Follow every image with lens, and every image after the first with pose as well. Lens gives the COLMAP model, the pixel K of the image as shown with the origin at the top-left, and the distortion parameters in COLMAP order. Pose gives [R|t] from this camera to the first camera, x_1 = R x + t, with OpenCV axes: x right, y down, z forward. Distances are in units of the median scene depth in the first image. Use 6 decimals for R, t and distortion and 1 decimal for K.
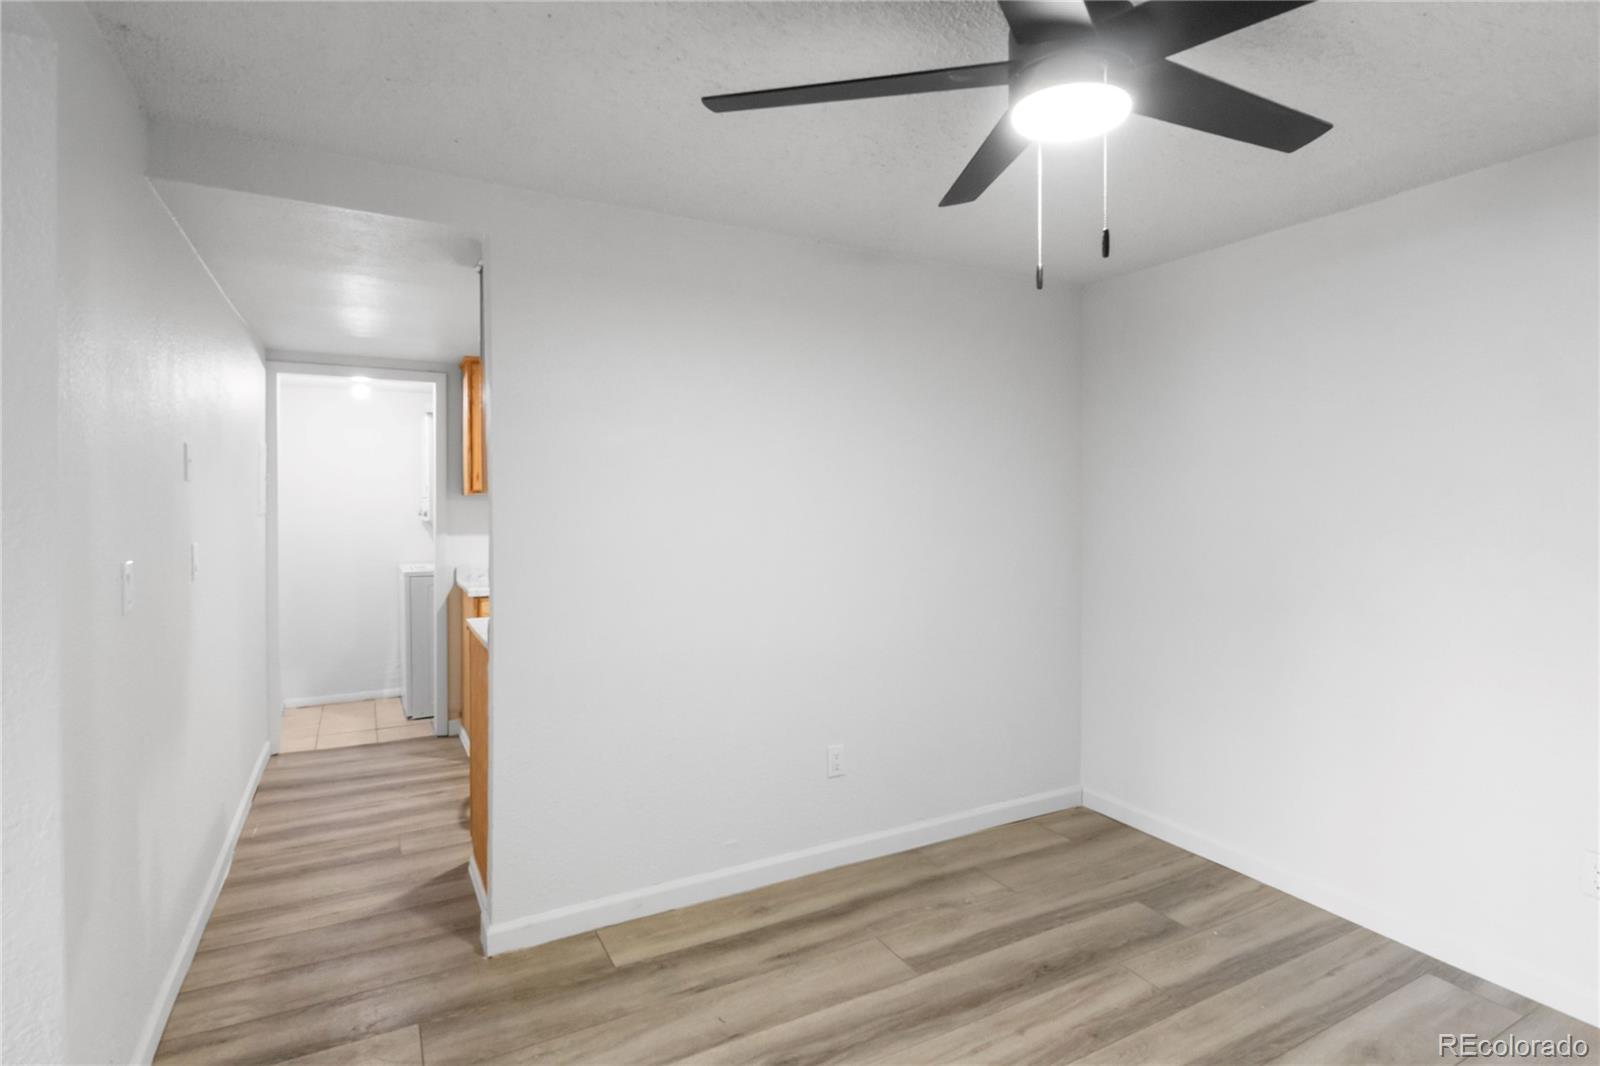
lens RADIAL K [[818.0, 0, 806.8], [0, 818.0, 517.7], [0, 0, 1]] dist [-0.003225, -0.000813]
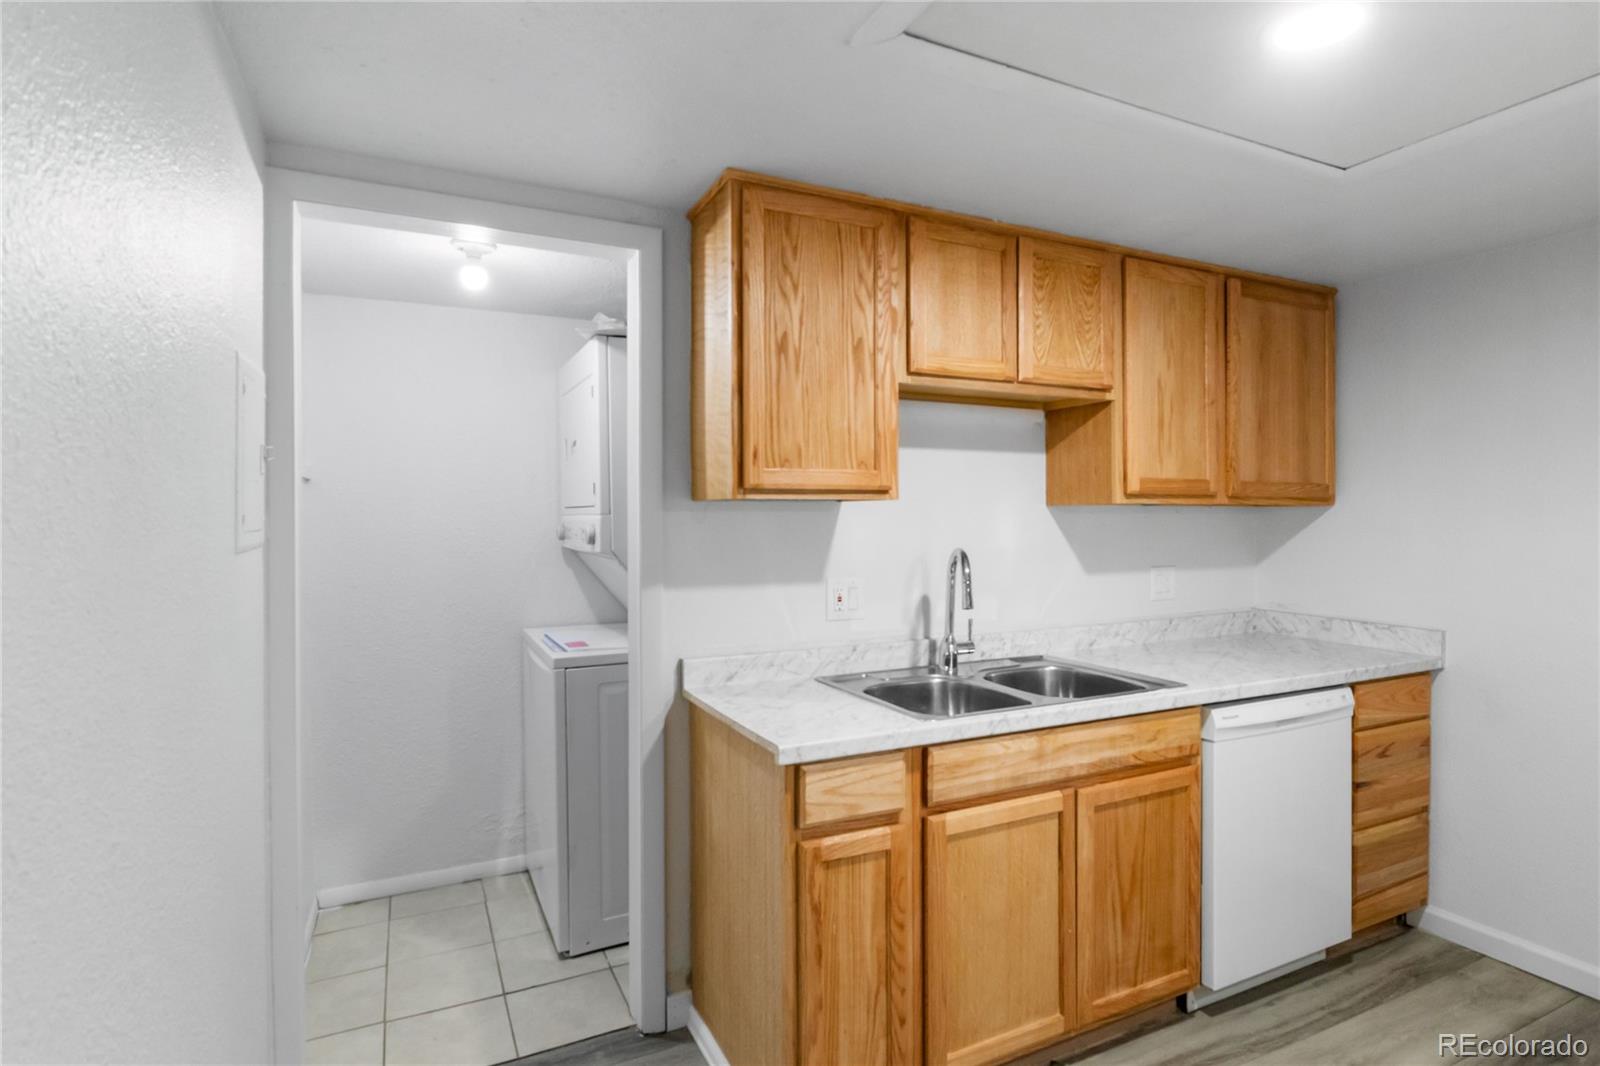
lens RADIAL K [[818.0, 0, 806.8], [0, 818.0, 517.7], [0, 0, 1]] dist [-0.003225, -0.000813]
pose [[0.998996, -0.002723, -0.044716, -0.339444], [0.002315, 0.999955, -0.009182, -0.012369], [0.044739, 0.009070, 0.998958, 0.549559]]
